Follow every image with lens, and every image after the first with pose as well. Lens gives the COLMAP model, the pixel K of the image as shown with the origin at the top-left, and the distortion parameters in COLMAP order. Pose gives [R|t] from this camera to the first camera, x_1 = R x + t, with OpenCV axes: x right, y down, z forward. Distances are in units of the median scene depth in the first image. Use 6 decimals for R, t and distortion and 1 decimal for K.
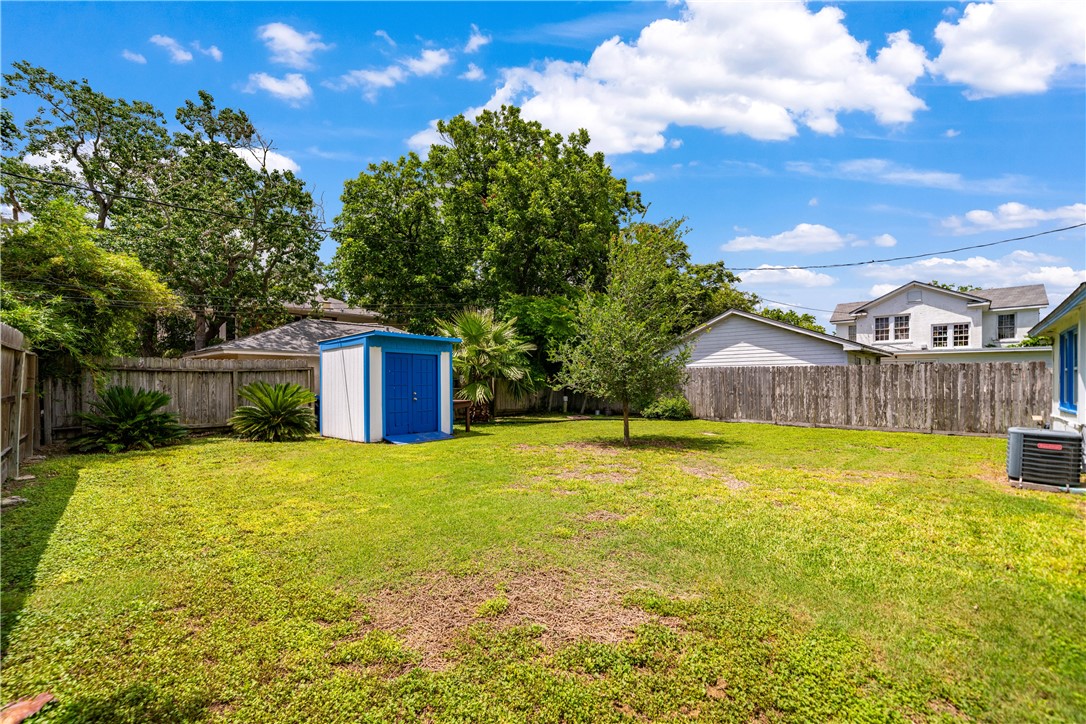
lens RADIAL K [[440.7, 0, 544.4], [0, 440.7, 378.9], [0, 0, 1]] dist [-0.000842, -0.000204]
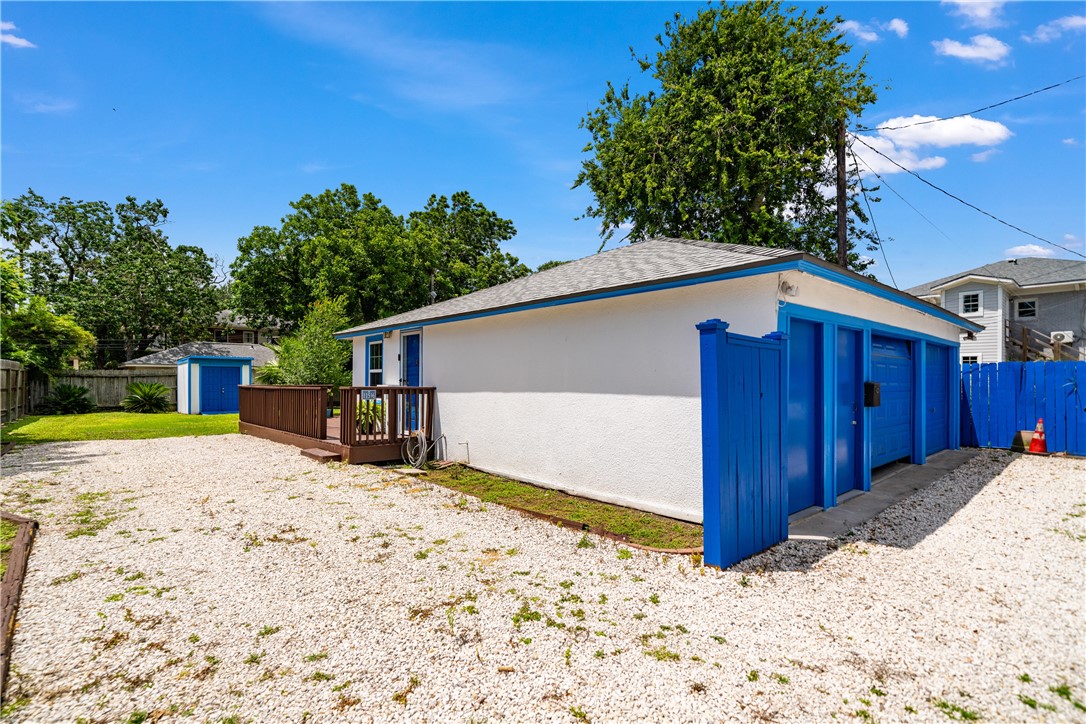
lens RADIAL K [[504.5, 0, 541.7], [0, 504.5, 379.7], [0, 0, 1]] dist [0.000040, 0.000097]
pose [[0.997101, -0.001575, -0.076076, 1.299624], [0.001581, 0.999999, 0.000023, -0.001143], [0.076076, -0.000144, 0.997102, -1.066240]]
